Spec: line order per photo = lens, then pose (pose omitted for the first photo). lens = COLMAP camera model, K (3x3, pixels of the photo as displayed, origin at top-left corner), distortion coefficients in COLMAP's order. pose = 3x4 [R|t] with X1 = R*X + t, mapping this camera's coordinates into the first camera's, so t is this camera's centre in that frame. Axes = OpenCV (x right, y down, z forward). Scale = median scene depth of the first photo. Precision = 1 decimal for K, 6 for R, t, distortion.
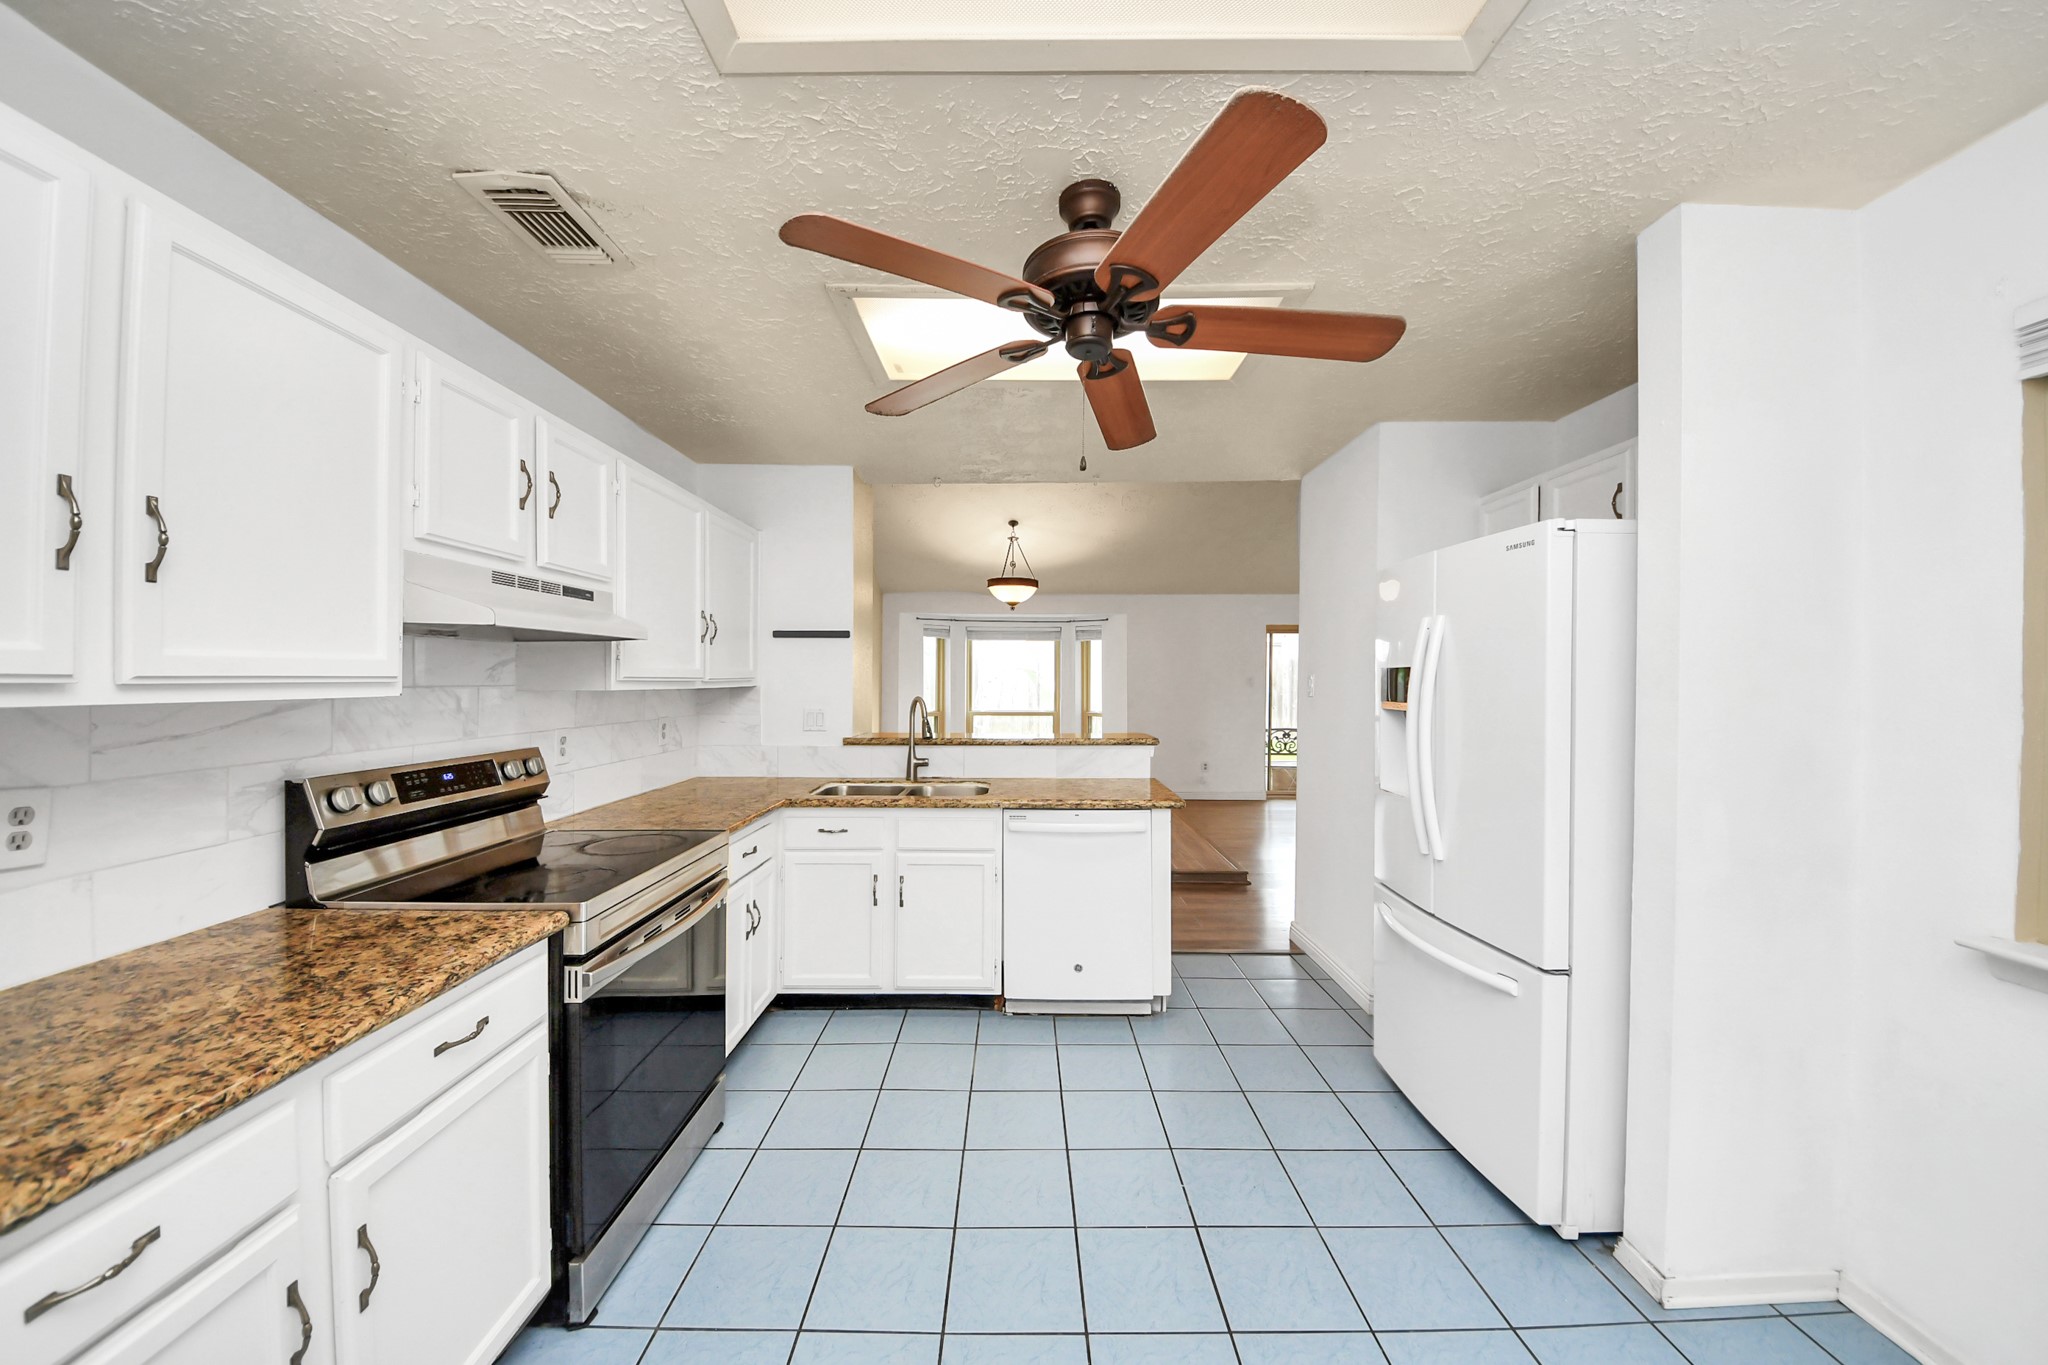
lens RADIAL K [[749.1, 0, 1012.0], [0, 749.1, 688.5], [0, 0, 1]] dist [0.048604, -0.025107]
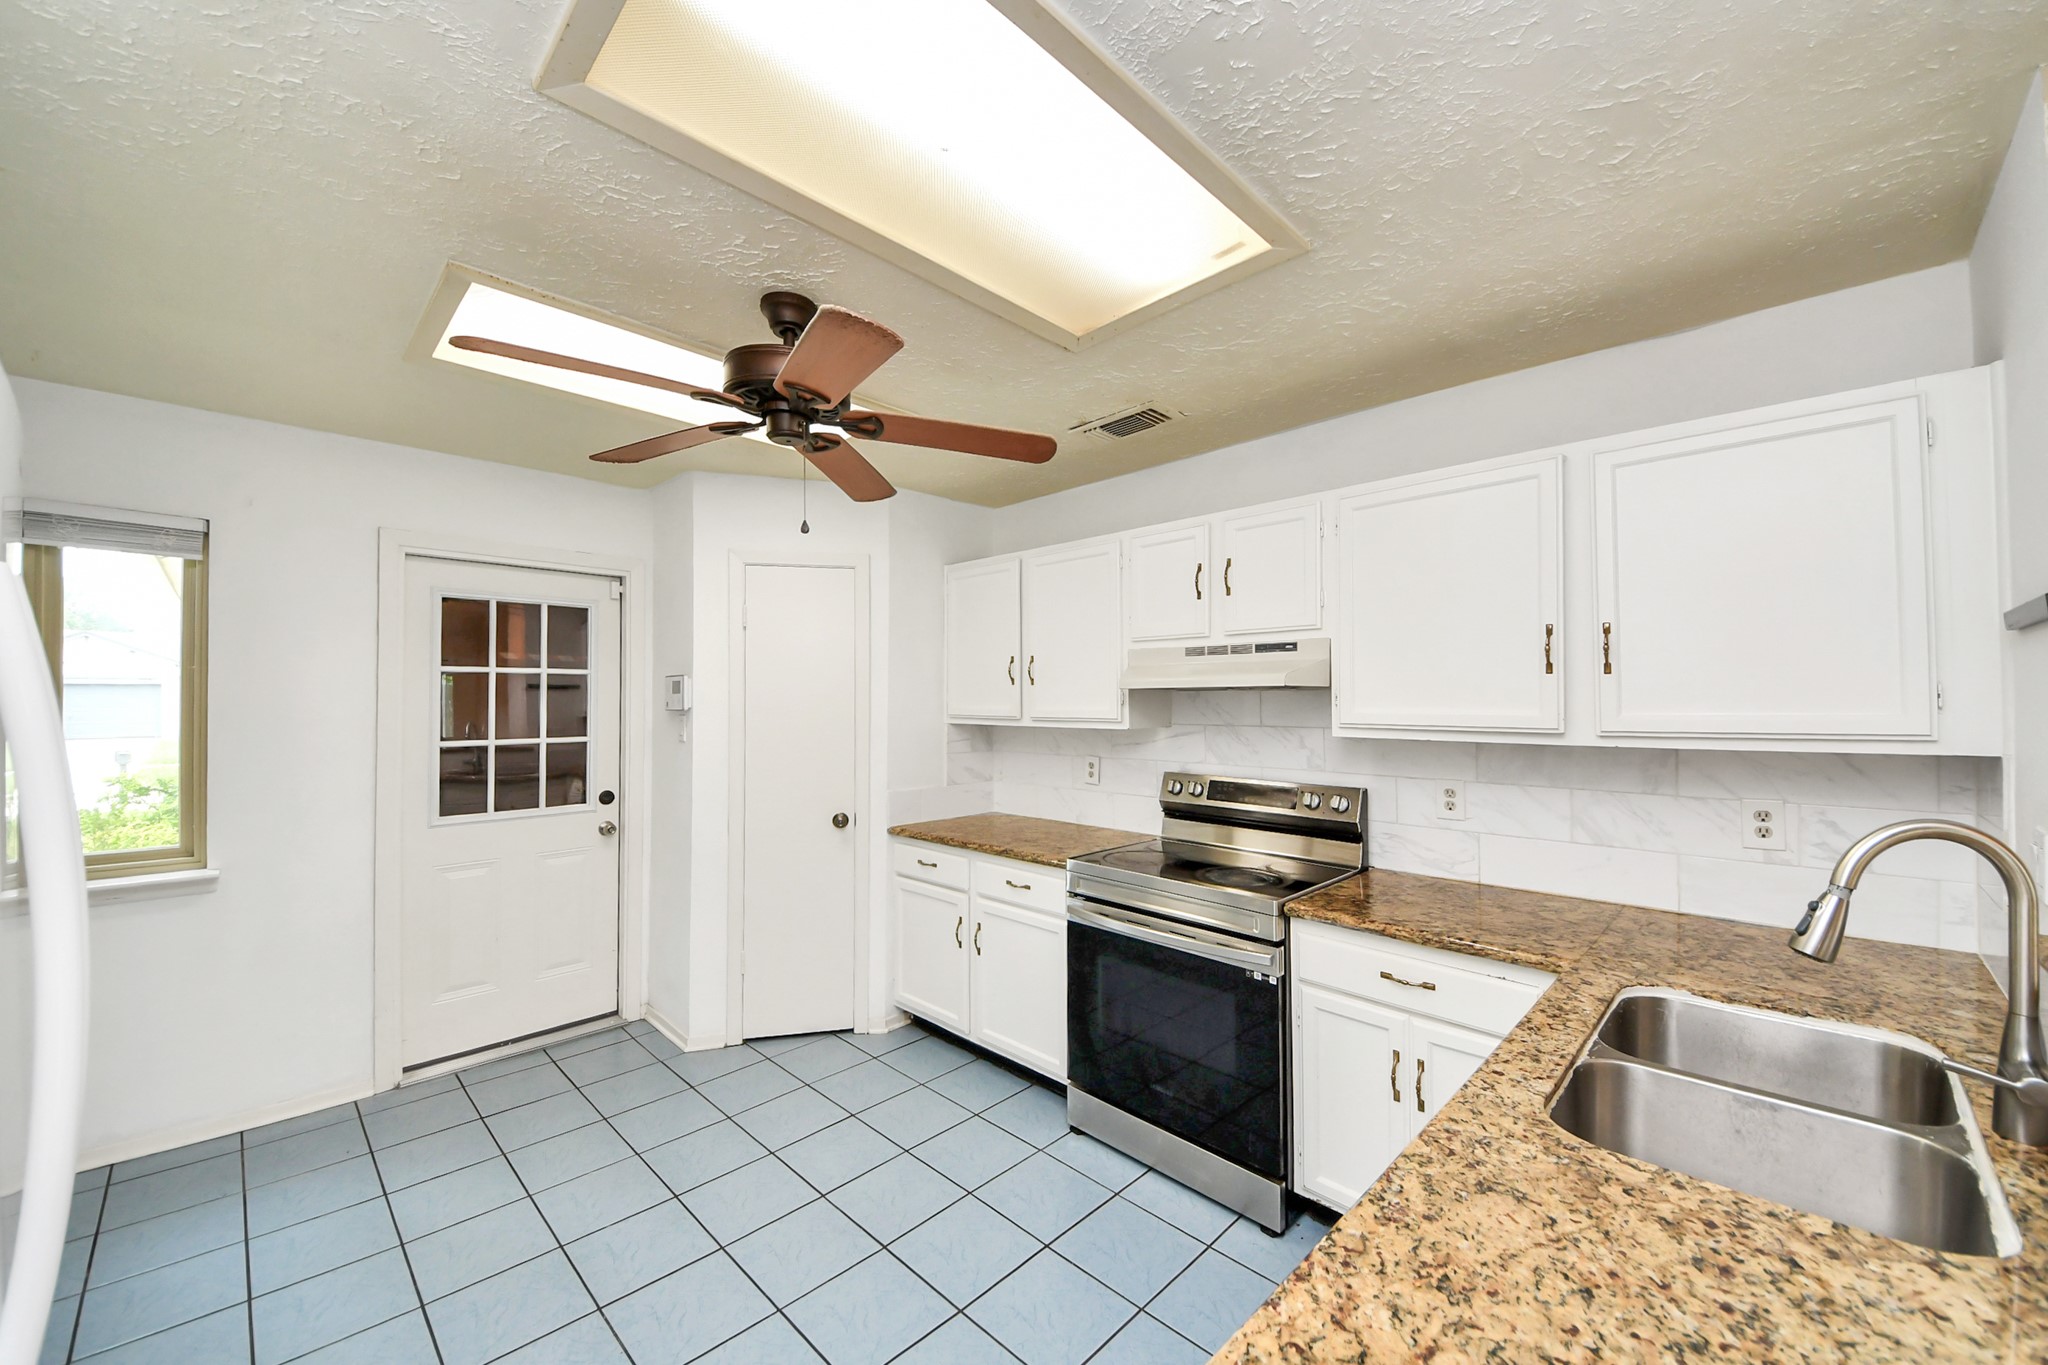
lens RADIAL K [[749.1, 0, 1012.0], [0, 749.1, 688.5], [0, 0, 1]] dist [0.048604, -0.025107]
pose [[-0.702316, -0.013240, -0.711742, 0.612277], [-0.006227, 0.999903, -0.012456, -0.059626], [0.711838, -0.004316, -0.702330, 1.869941]]
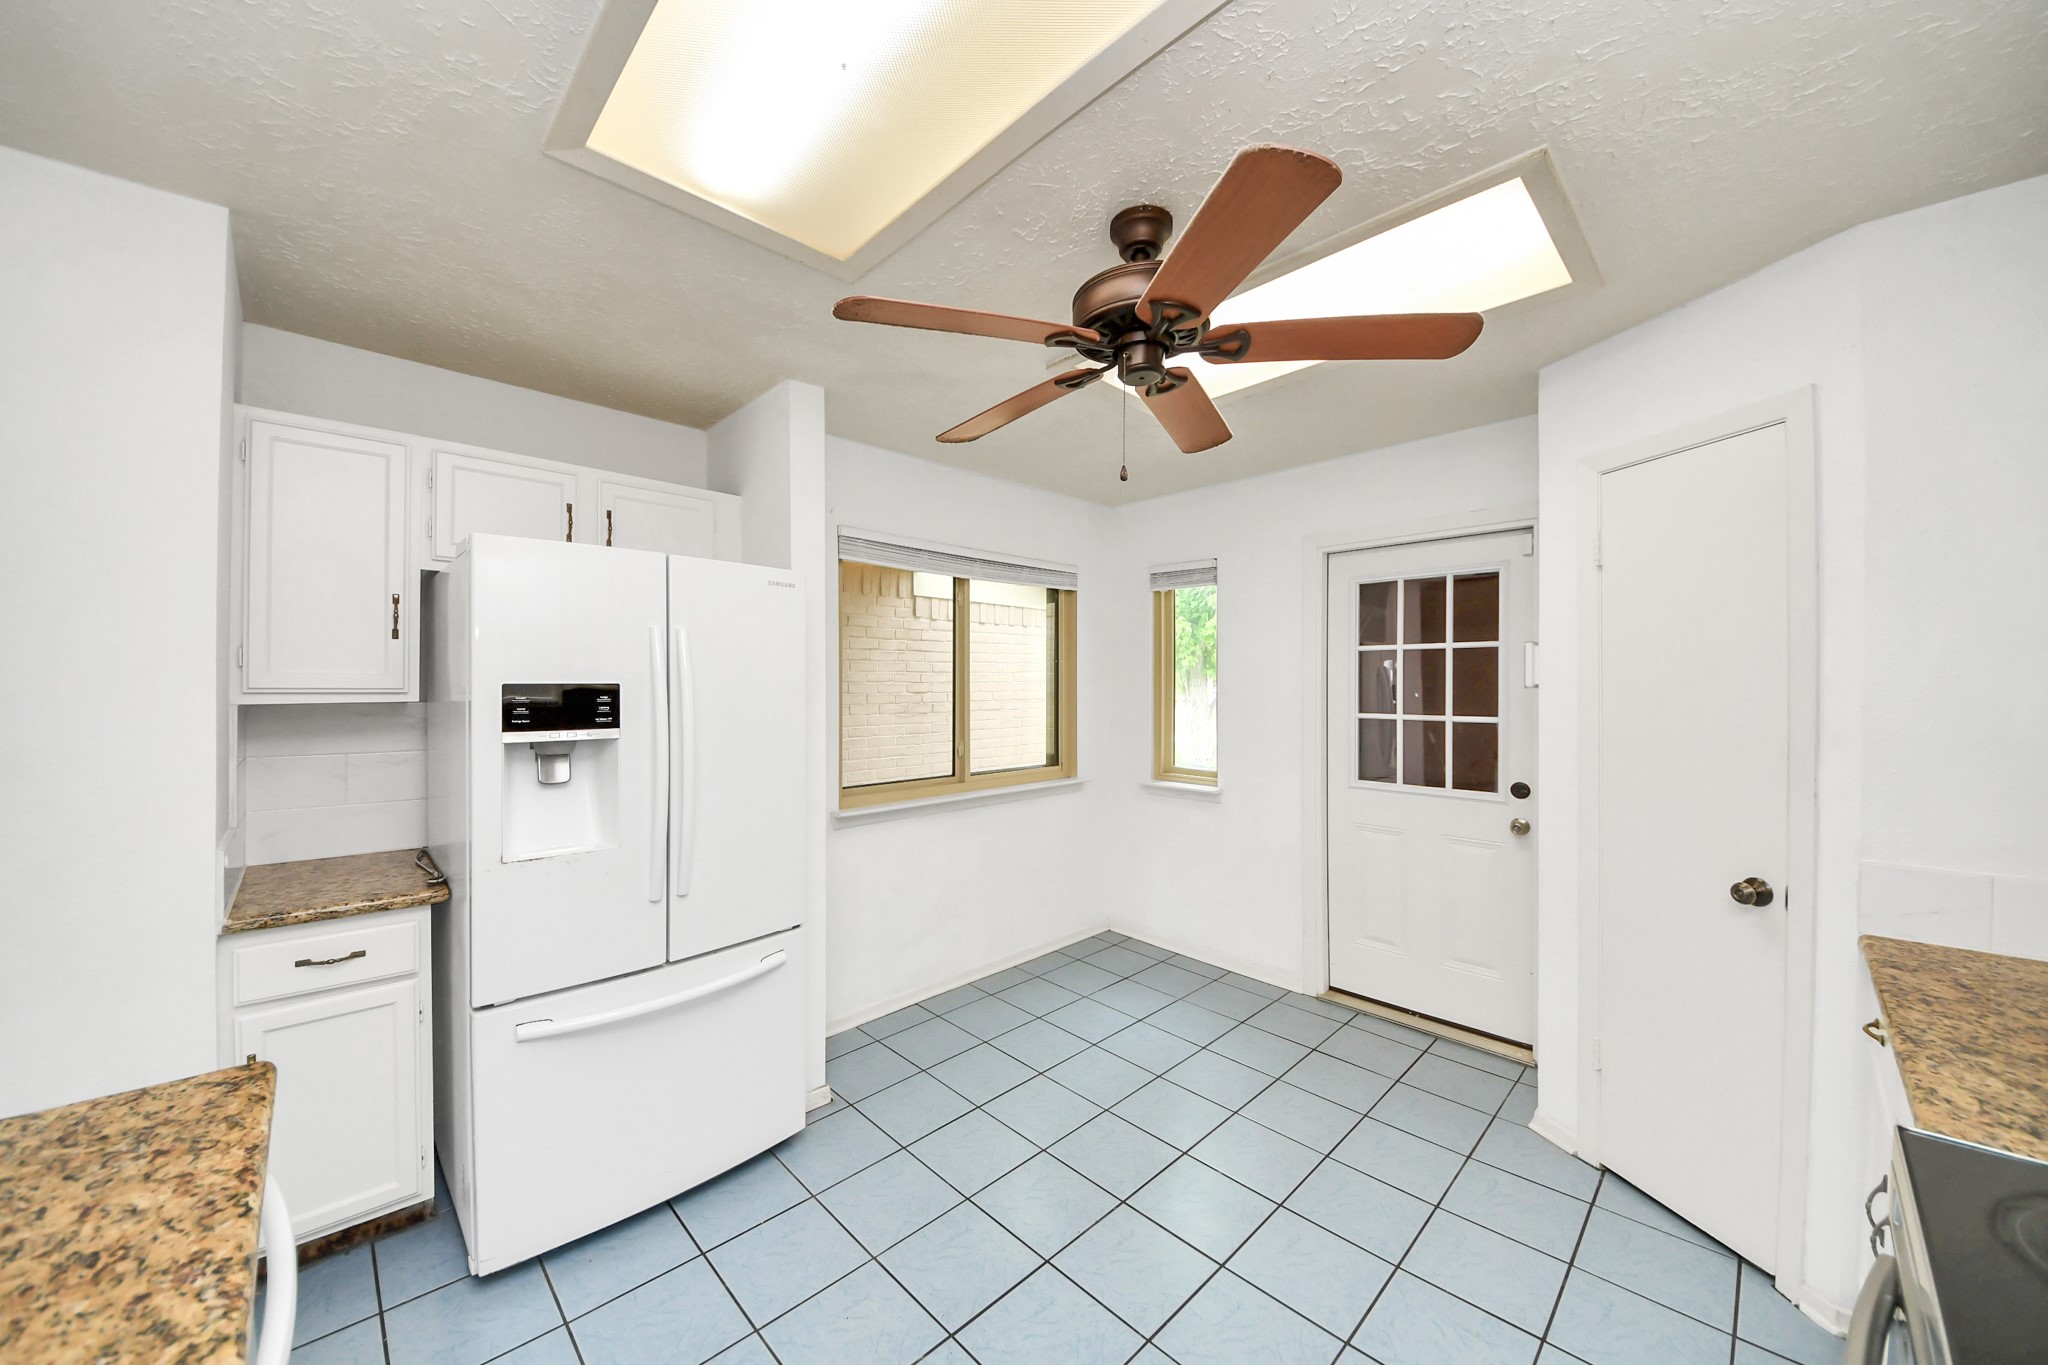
lens RADIAL K [[736.3, 0, 1015.8], [0, 736.3, 690.0], [0, 0, 1]] dist [0.010301, -0.007630]
pose [[-0.701574, -0.009390, 0.712534, -0.442656], [0.002560, 0.999873, 0.015698, -0.044147], [-0.712592, 0.012838, -0.701462, 1.663828]]
